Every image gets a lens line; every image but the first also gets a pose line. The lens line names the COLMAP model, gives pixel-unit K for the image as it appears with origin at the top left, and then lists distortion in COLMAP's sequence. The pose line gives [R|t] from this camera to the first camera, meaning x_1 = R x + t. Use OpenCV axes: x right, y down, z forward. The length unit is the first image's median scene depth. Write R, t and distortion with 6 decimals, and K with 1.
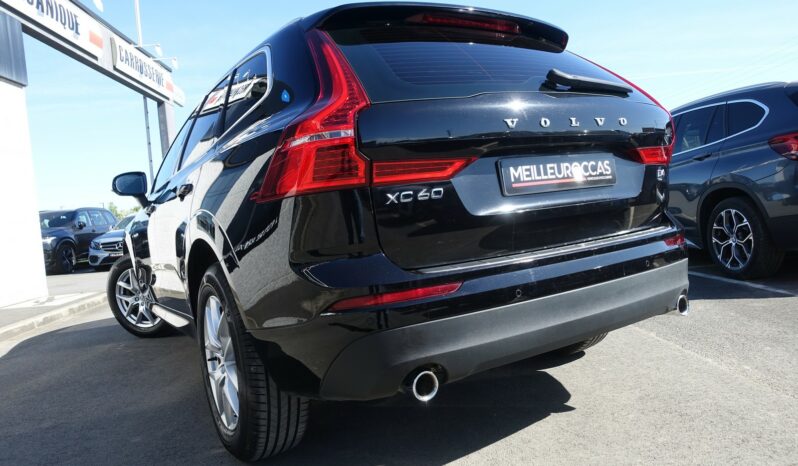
lens RADIAL K [[543.4, 0, 399.0], [0, 543.4, 233.0], [0, 0, 1]] dist [-0.007268, 0.000896]
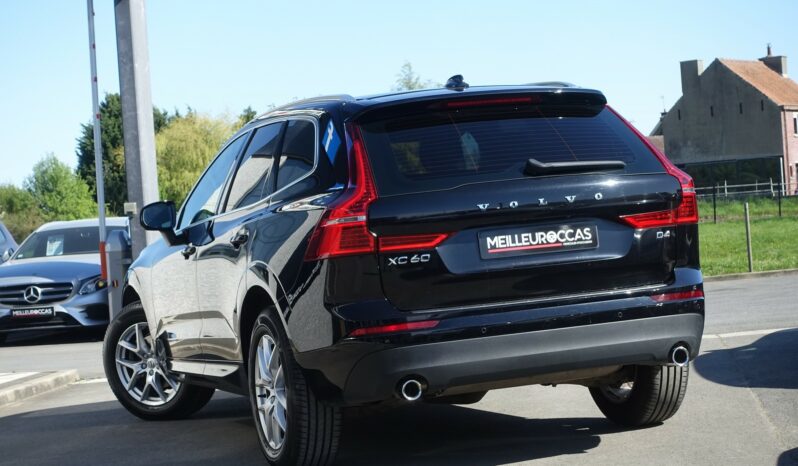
lens RADIAL K [[1751.6, 0, 399.0], [0, 1751.6, 233.0], [0, 0, 1]] dist [0.020192, 0.132249]
pose [[0.978068, 0.016002, -0.207672, 0.799898], [-0.020490, 0.999600, -0.019478, -0.039739], [0.207278, 0.023306, 0.978005, -2.938363]]
